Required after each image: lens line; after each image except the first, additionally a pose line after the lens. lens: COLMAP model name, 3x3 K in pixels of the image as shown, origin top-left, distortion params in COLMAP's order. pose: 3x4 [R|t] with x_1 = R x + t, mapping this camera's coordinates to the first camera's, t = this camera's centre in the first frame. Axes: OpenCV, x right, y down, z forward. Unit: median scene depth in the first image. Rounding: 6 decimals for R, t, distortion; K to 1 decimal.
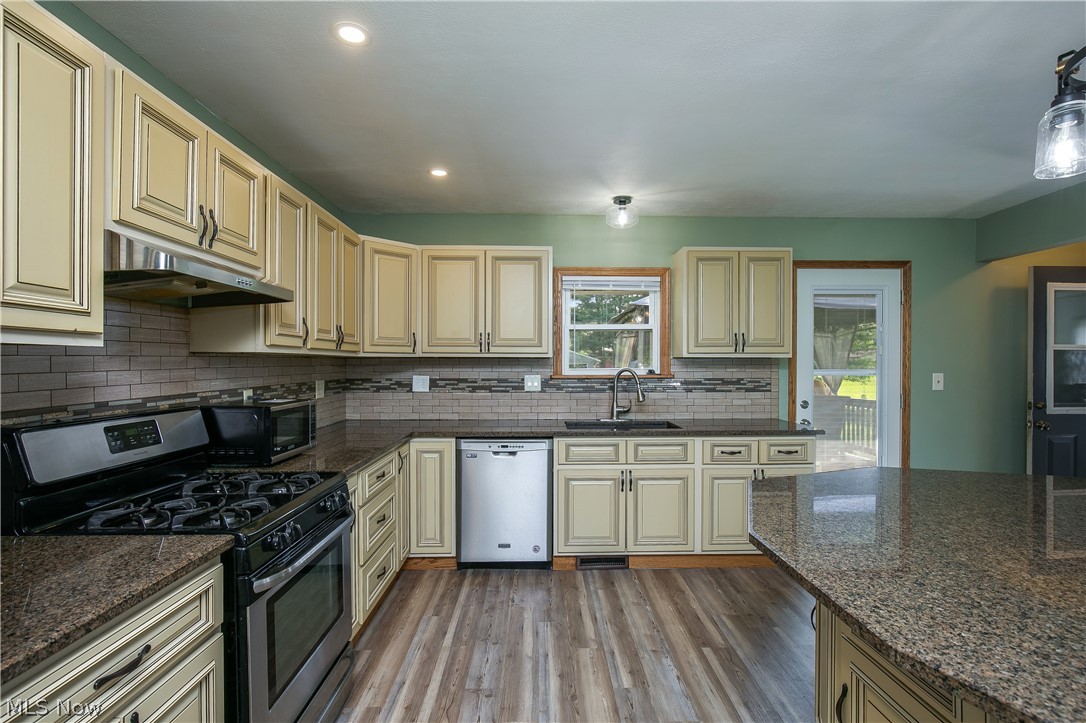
lens RADIAL K [[516.8, 0, 545.6], [0, 516.8, 367.9], [0, 0, 1]] dist [-0.023944, 0.006506]
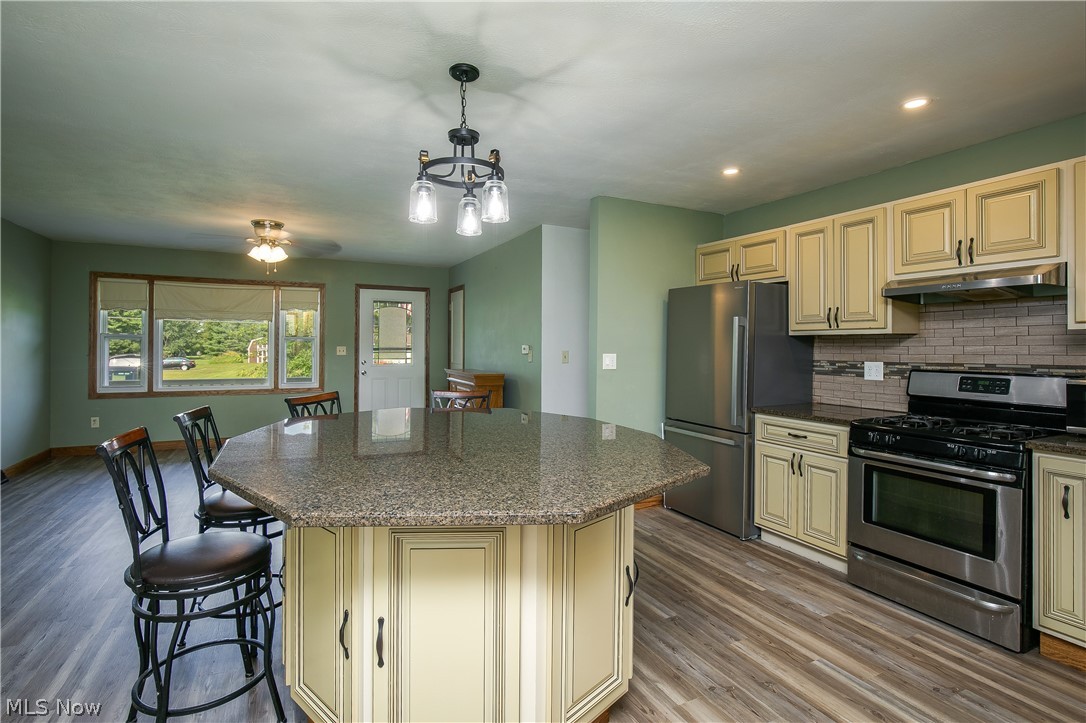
lens RADIAL K [[516.8, 0, 535.8], [0, 516.8, 348.4], [0, 0, 1]] dist [-0.023944, 0.006506]
pose [[-0.906358, 0.000562, -0.422510, 0.535706], [-0.006039, 0.999880, 0.014284, 0.000677], [0.422467, 0.015498, -0.906246, 0.855875]]
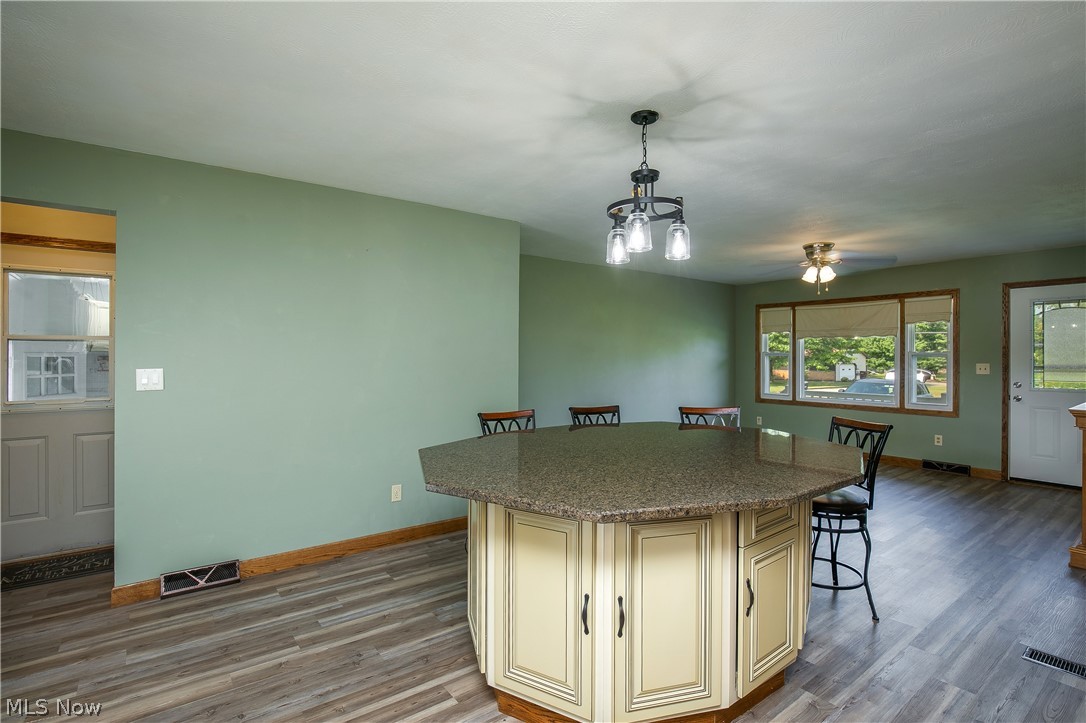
lens RADIAL K [[516.8, 0, 555.5], [0, 516.8, 352.6], [0, 0, 1]] dist [-0.023944, 0.006506]
pose [[-0.602668, 0.006905, 0.797962, -0.083724], [0.004580, 0.999976, -0.005194, -0.005706], [-0.797979, 0.000524, -0.602685, 0.766680]]
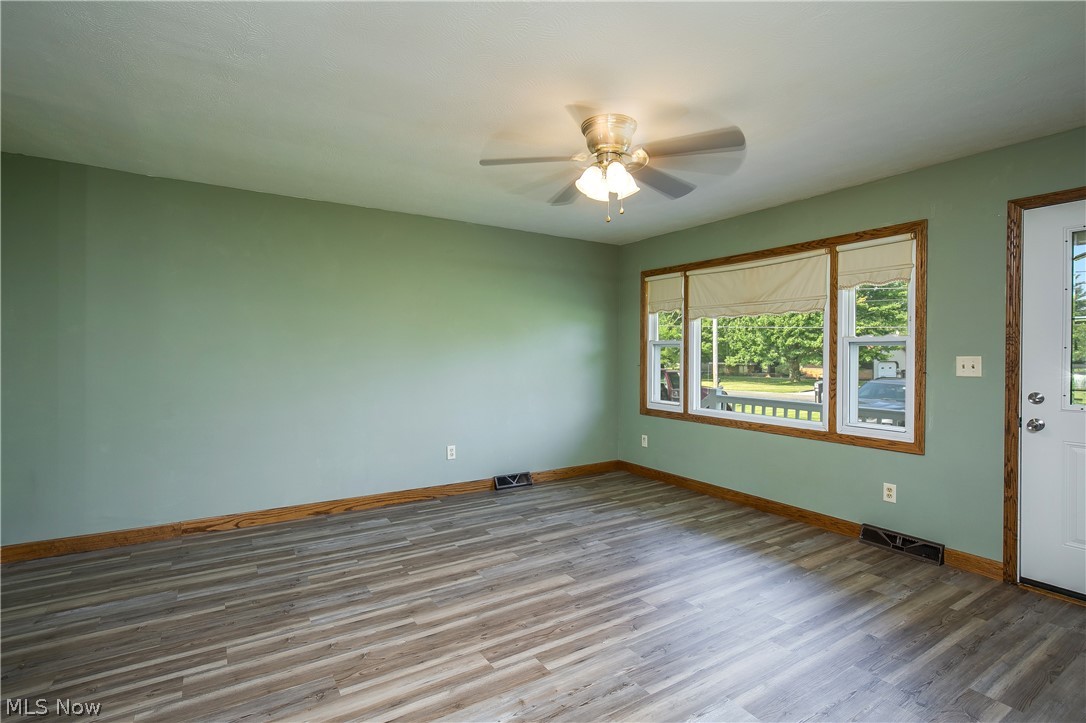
lens RADIAL K [[516.8, 0, 535.3], [0, 516.8, 350.3], [0, 0, 1]] dist [-0.023944, 0.006506]
pose [[-0.523730, 0.003996, 0.851875, 0.036290], [0.001782, 0.999992, -0.003595, 0.017480], [-0.851883, -0.000365, -0.523732, -0.186982]]
